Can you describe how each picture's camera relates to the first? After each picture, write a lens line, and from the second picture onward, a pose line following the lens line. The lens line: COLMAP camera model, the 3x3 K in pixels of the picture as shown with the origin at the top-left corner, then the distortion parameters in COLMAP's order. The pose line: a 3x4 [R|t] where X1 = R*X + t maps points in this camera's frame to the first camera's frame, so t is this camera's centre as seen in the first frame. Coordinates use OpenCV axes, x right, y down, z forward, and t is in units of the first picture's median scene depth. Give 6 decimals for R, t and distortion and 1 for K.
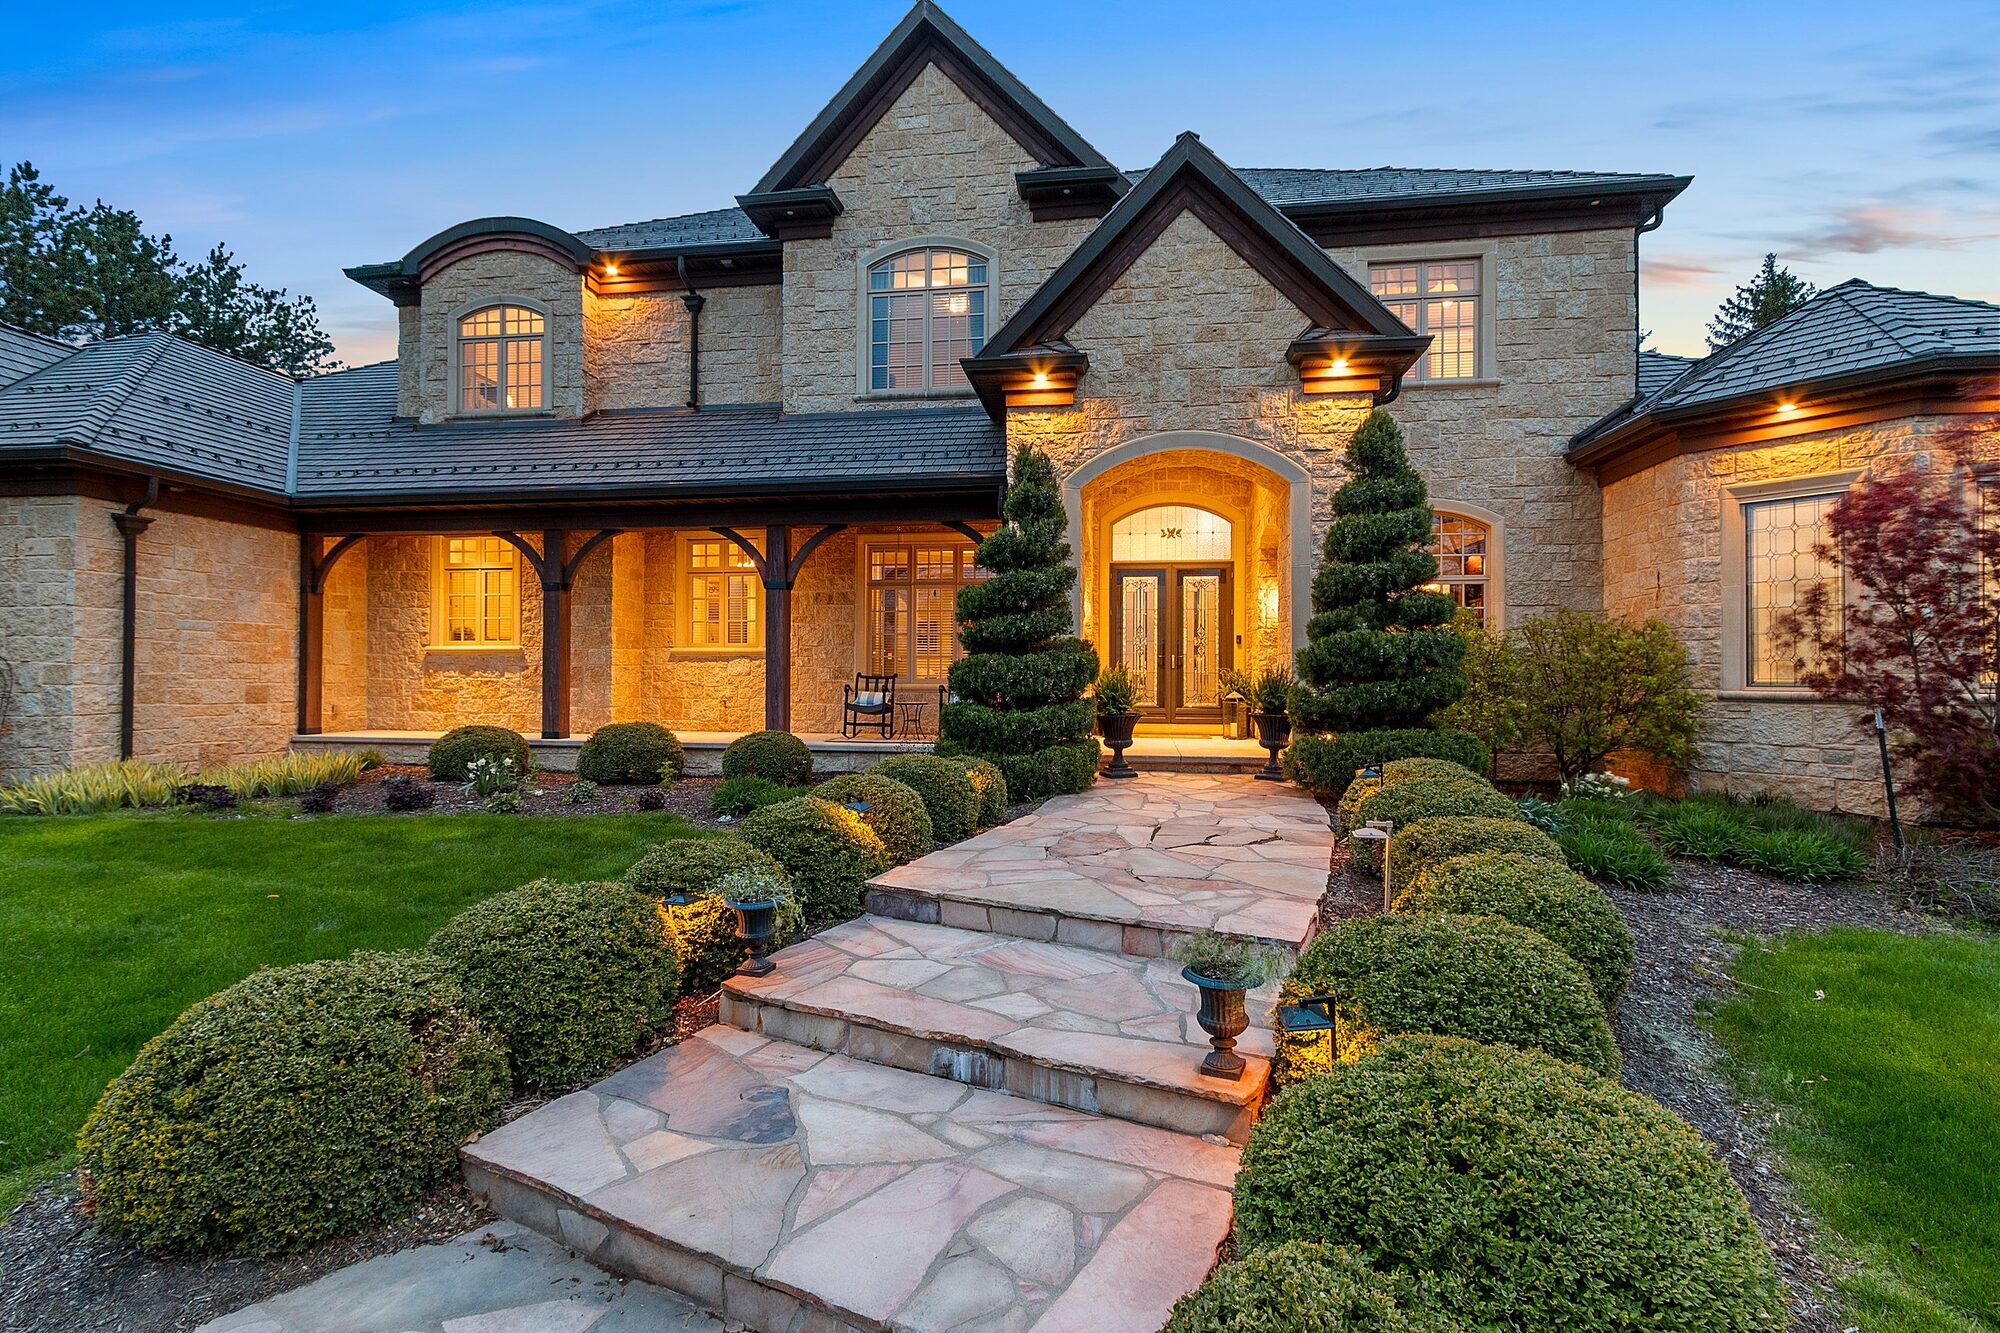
lens RADIAL K [[927.3, 0, 1000.0], [0, 927.3, 666.5], [0, 0, 1]] dist [-0.000762, -0.000063]
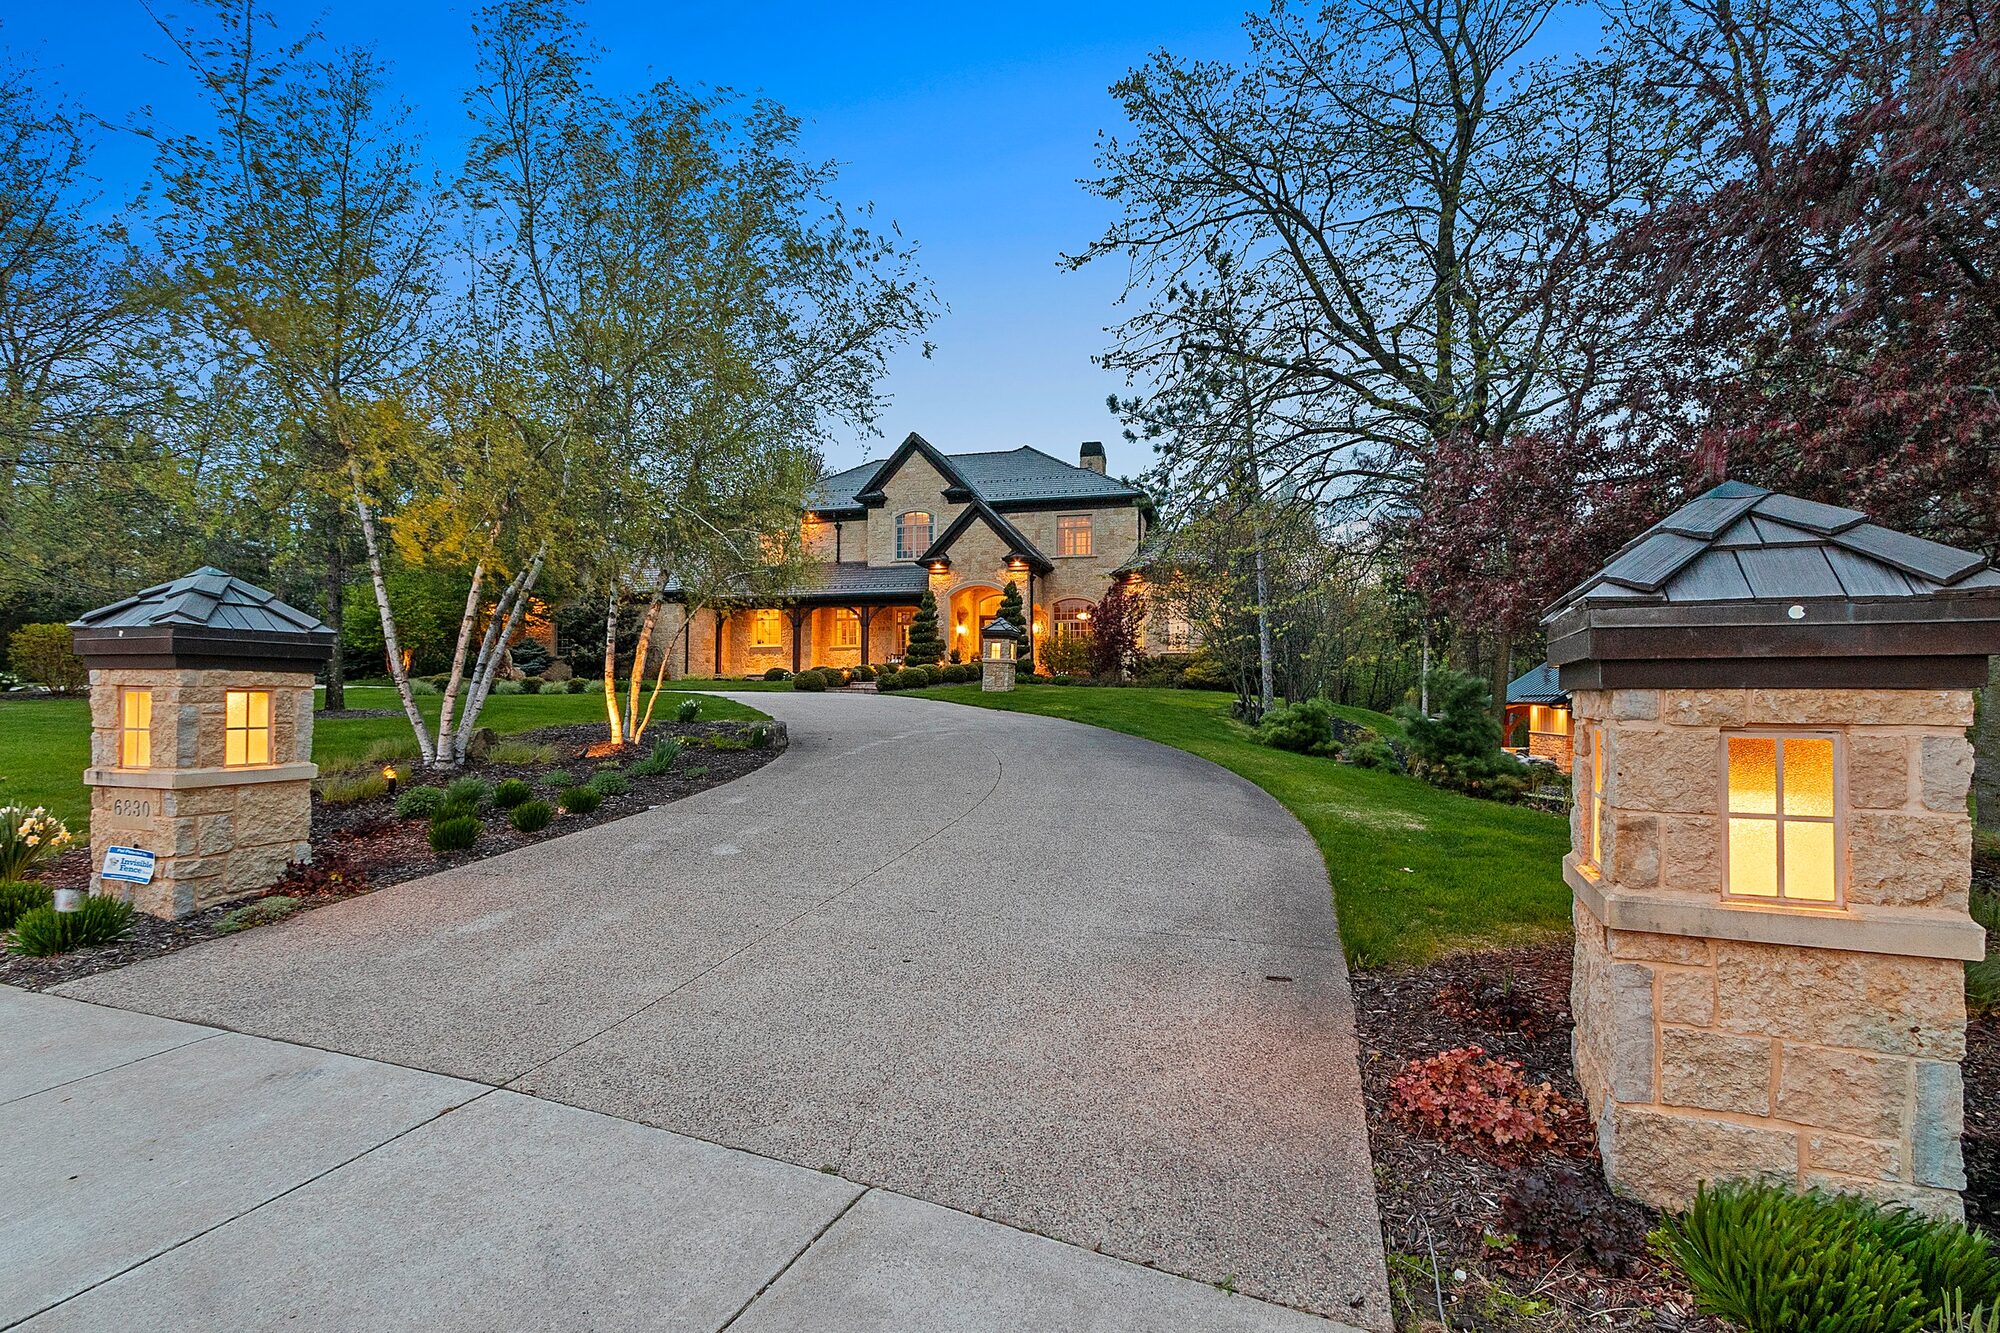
lens RADIAL K [[927.3, 0, 1000.0], [0, 927.3, 666.5], [0, 0, 1]] dist [-0.000762, -0.000063]
pose [[0.993416, -0.003260, -0.114520, 0.548408], [0.000388, 0.999685, -0.025093, 0.127090], [0.114566, 0.024883, 0.993104, -1.974115]]
